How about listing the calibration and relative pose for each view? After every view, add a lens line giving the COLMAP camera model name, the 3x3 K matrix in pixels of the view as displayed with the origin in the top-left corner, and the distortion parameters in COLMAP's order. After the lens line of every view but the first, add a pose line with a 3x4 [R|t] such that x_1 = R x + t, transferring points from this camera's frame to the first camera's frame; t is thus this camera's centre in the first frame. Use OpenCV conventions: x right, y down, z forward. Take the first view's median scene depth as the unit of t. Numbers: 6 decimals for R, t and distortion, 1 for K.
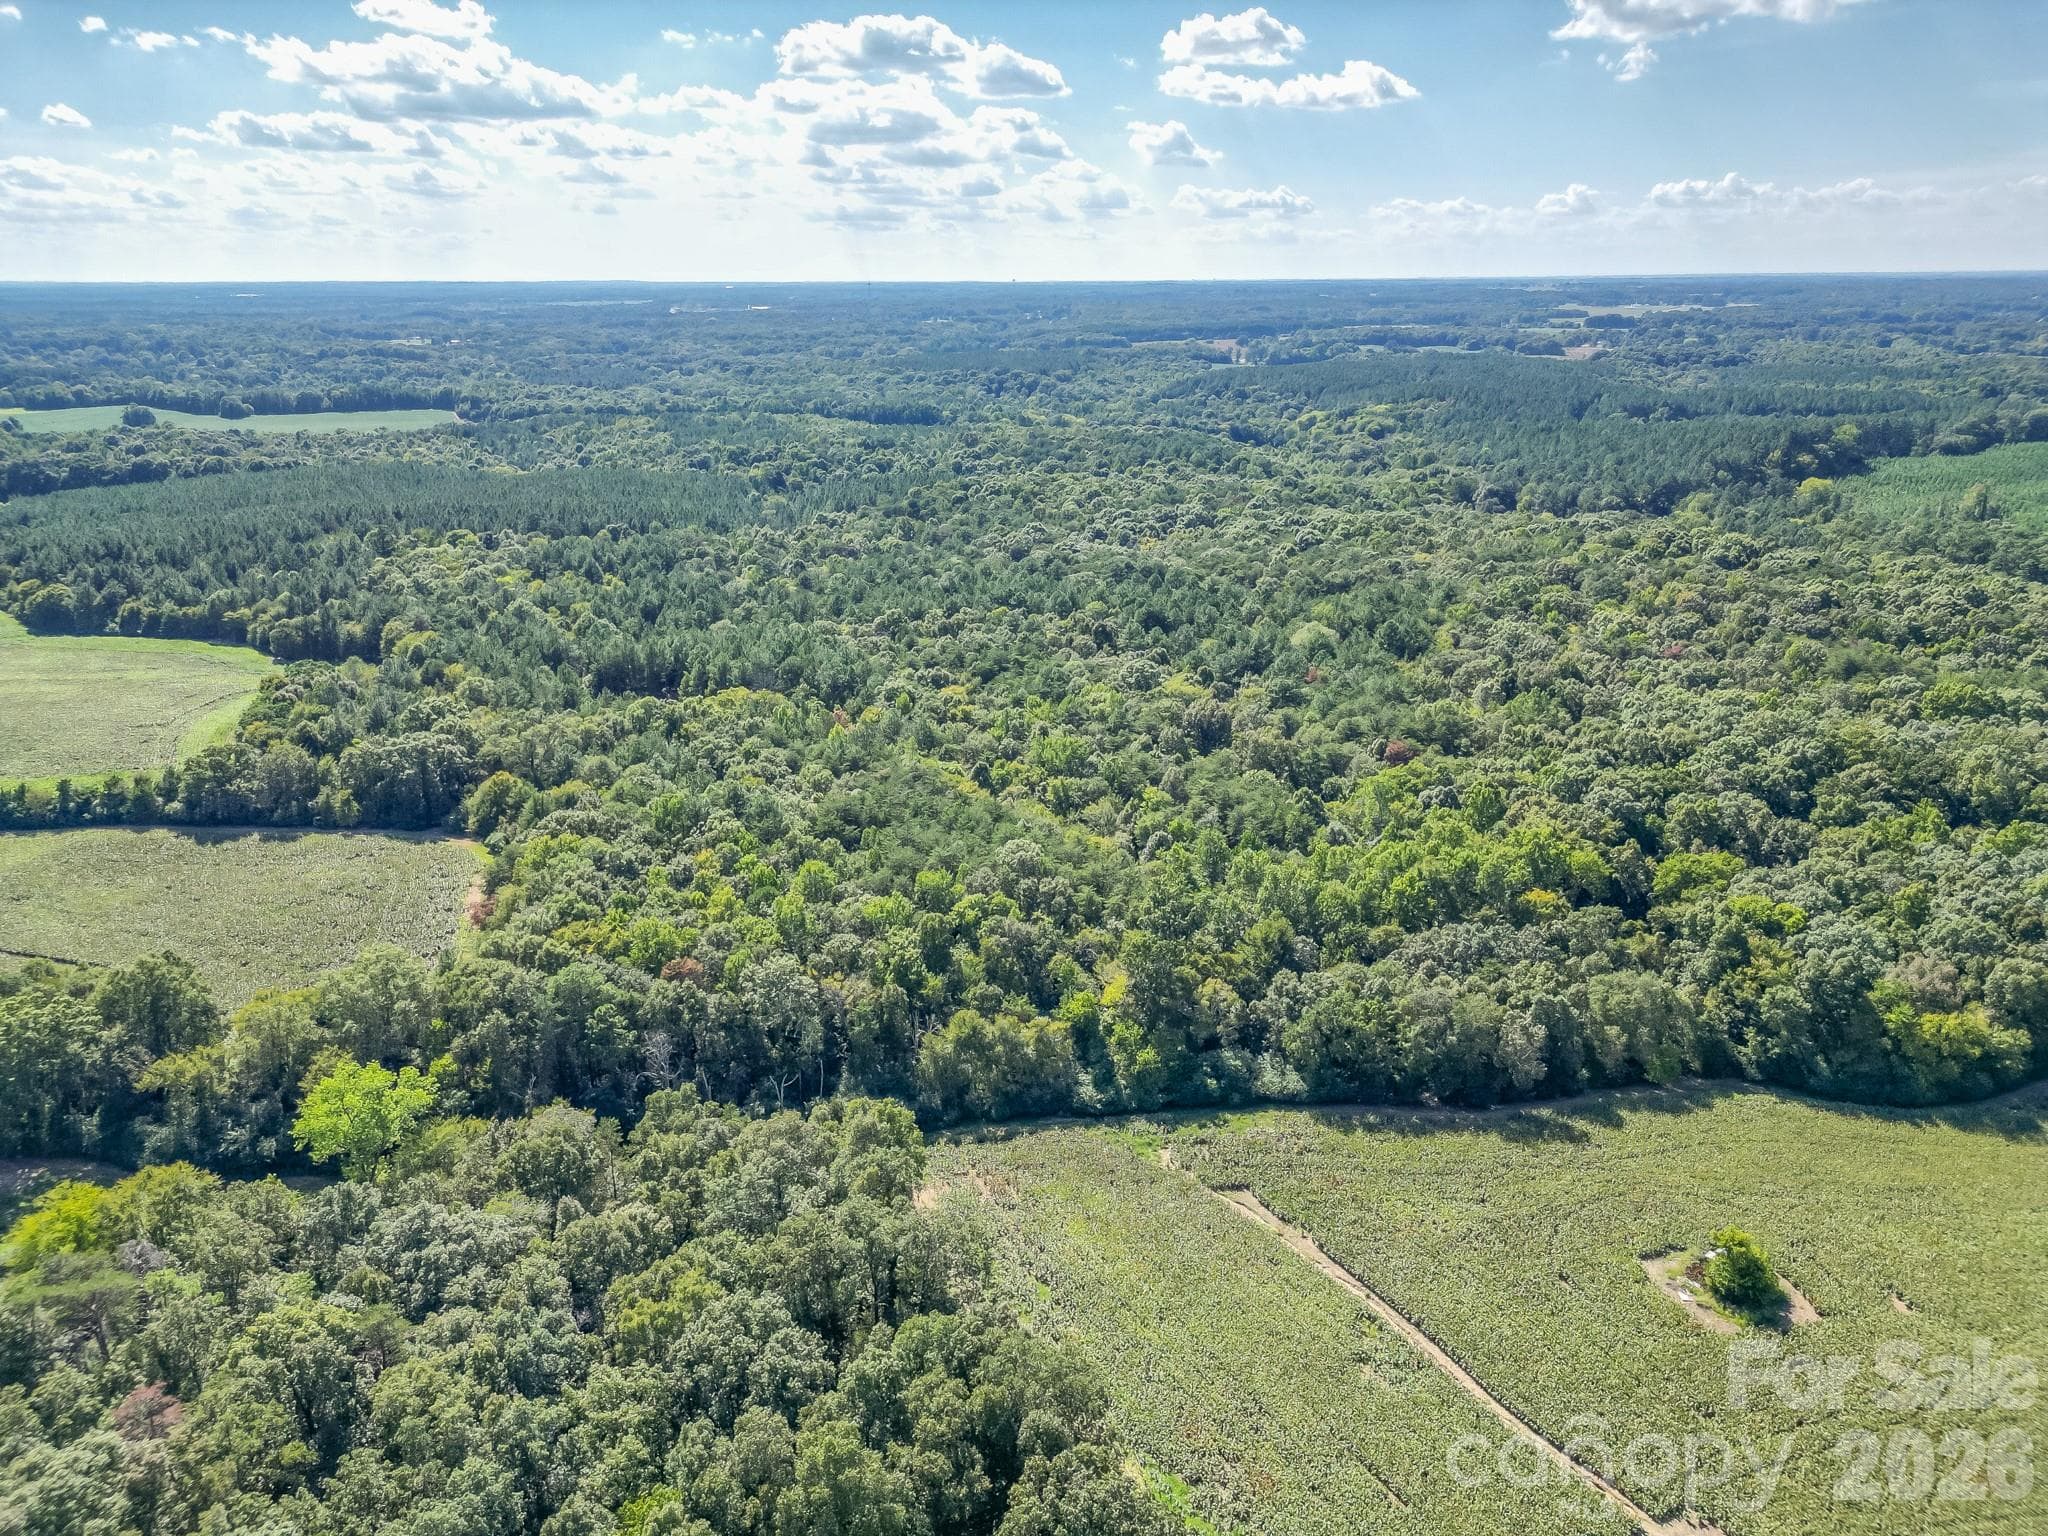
lens RADIAL K [[1435.2, 0, 1020.1], [0, 1435.2, 768.7], [0, 0, 1]] dist [0.065997, -0.056200]
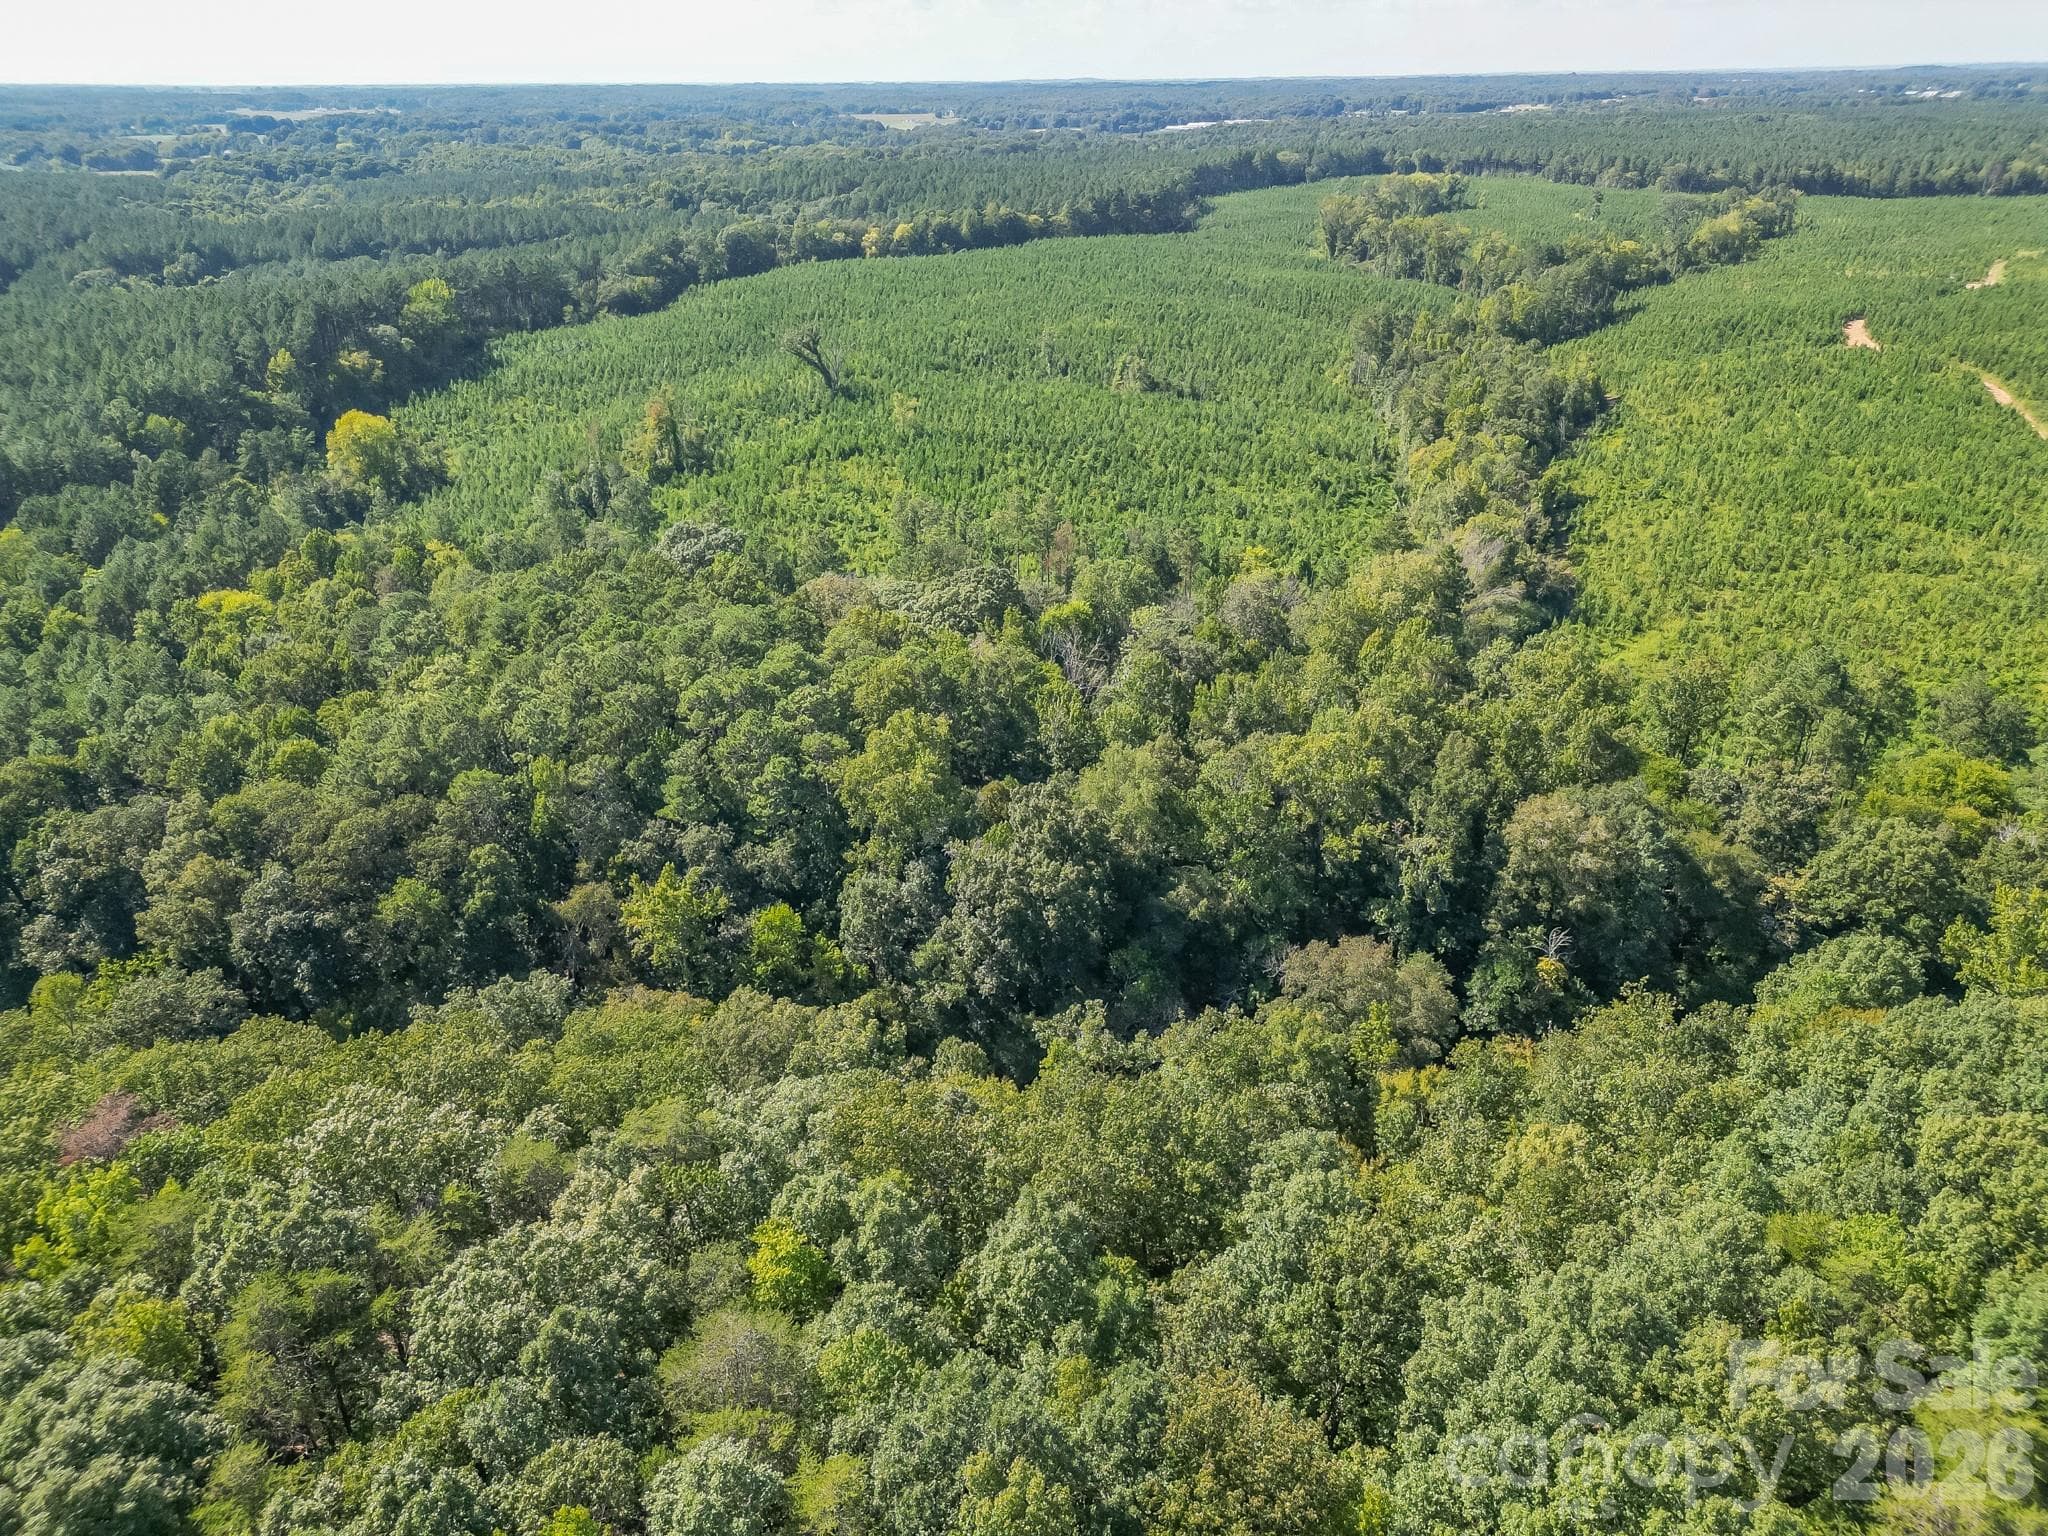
lens RADIAL K [[1435.2, 0, 1023.0], [0, 1435.2, 764.9], [0, 0, 1]] dist [0.065997, -0.056200]
pose [[0.720061, -0.300267, 0.625581, 1.030487], [0.230961, 0.953835, 0.191979, -0.363859], [-0.654346, 0.006248, 0.756169, 1.400827]]
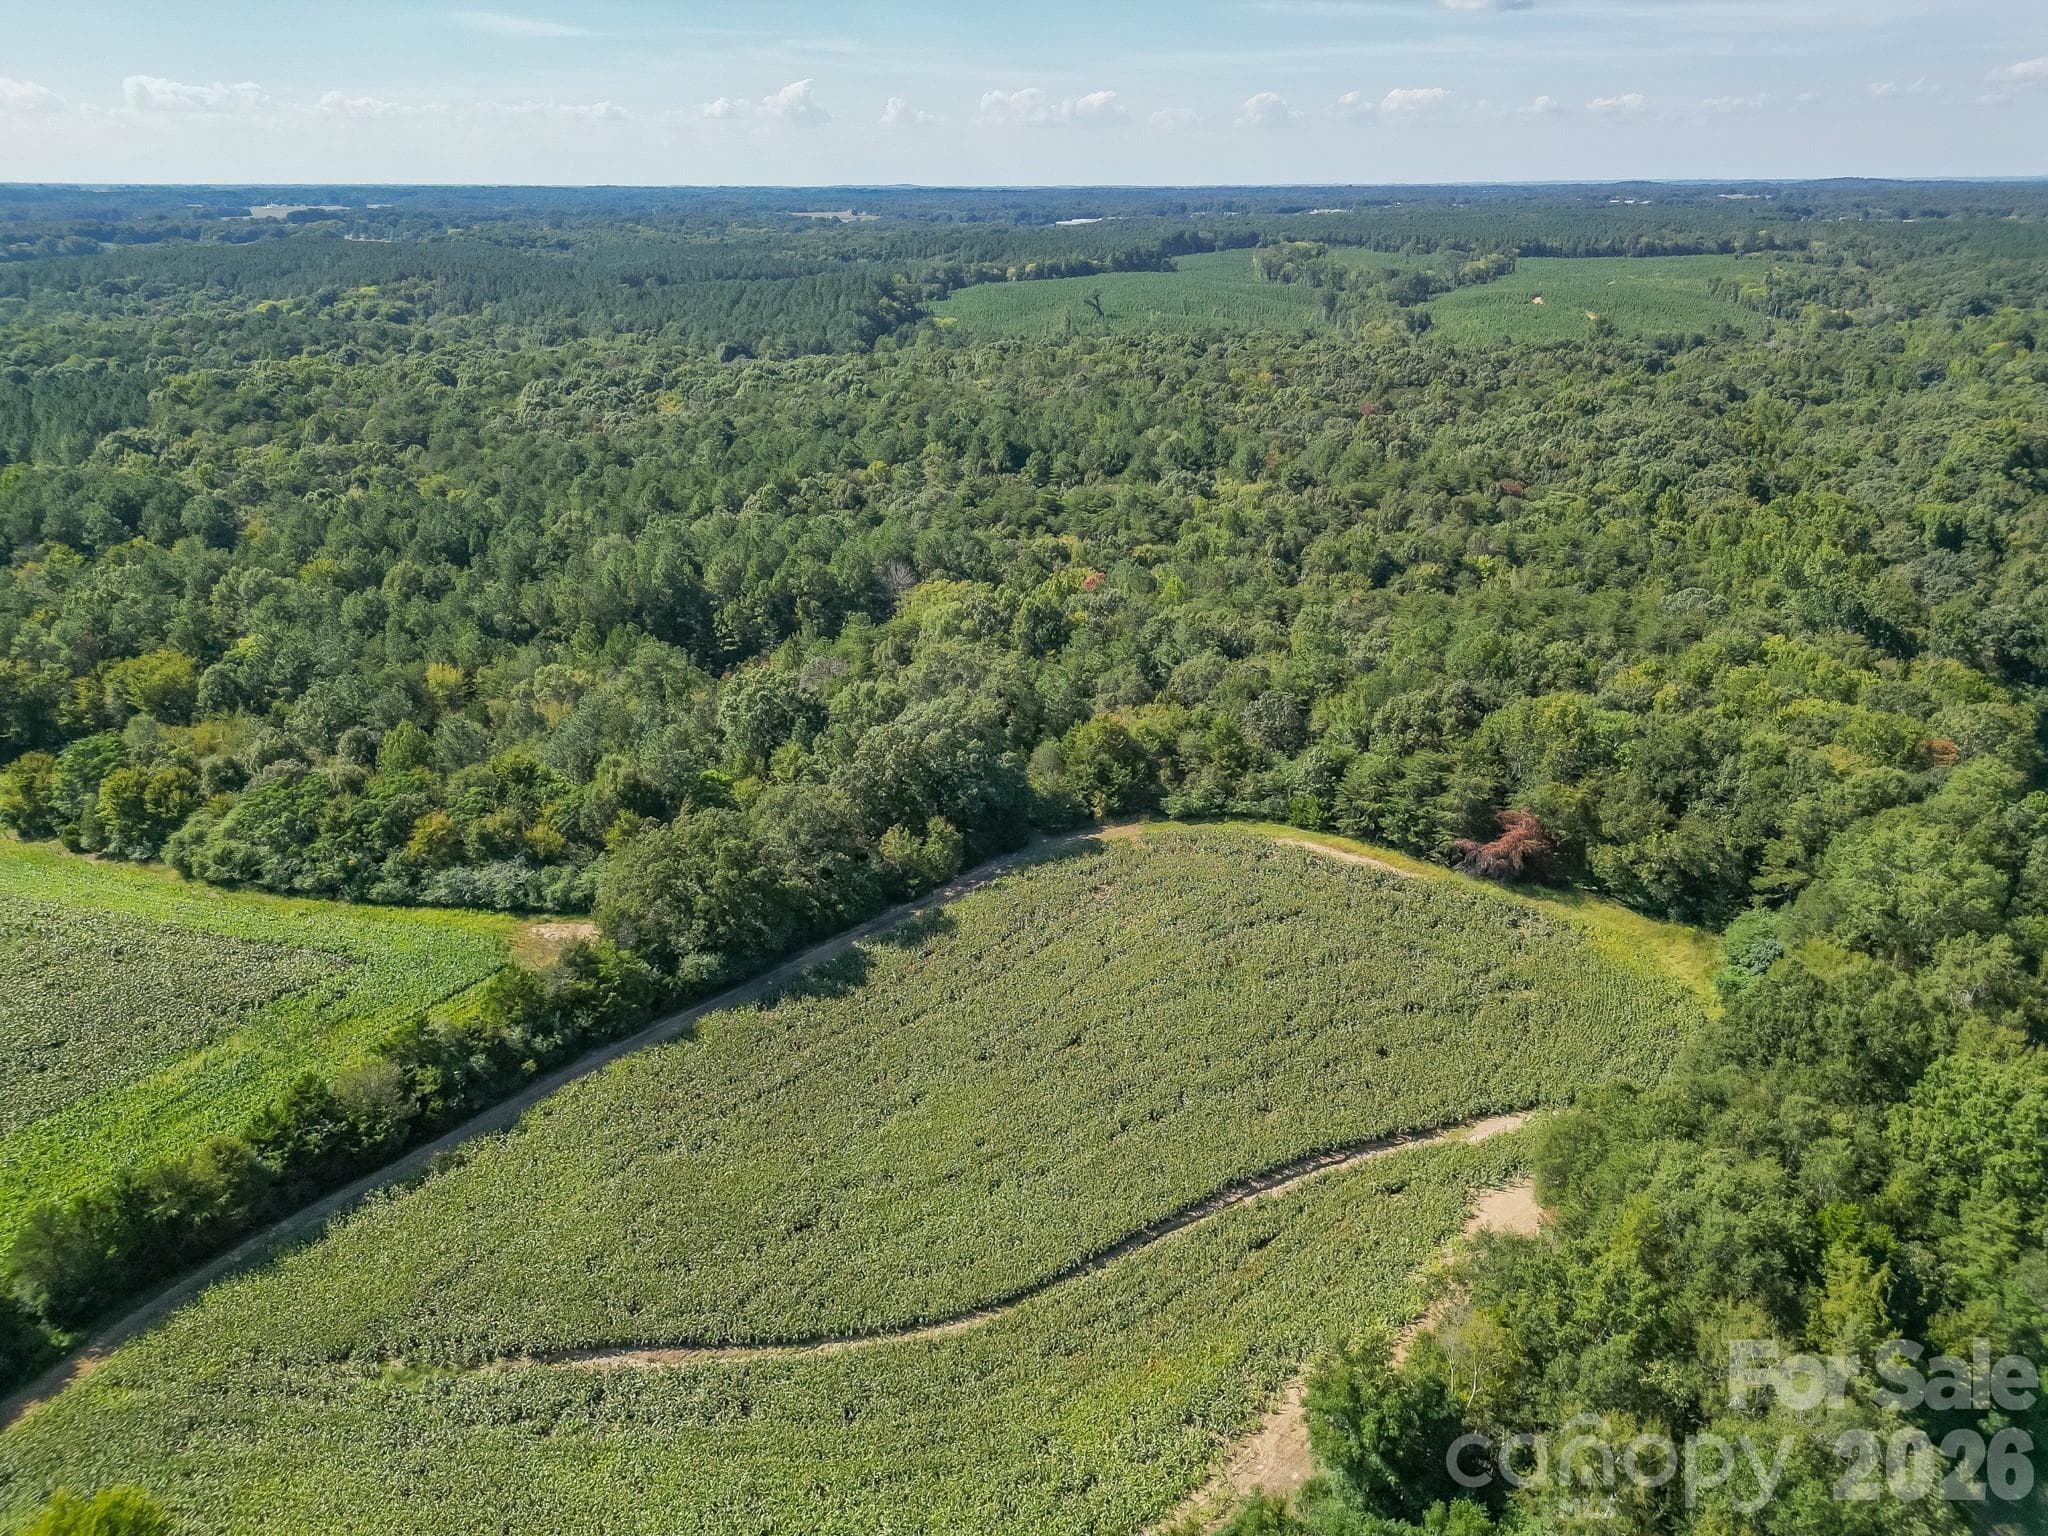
lens RADIAL K [[1435.2, 0, 1024.4], [0, 1435.2, 761.1], [0, 0, 1]] dist [0.065997, -0.056200]
pose [[0.625129, -0.287083, 0.725808, -0.895725], [0.251215, 0.954424, 0.161141, -0.094420], [-0.738989, 0.081600, 0.668758, 0.633679]]
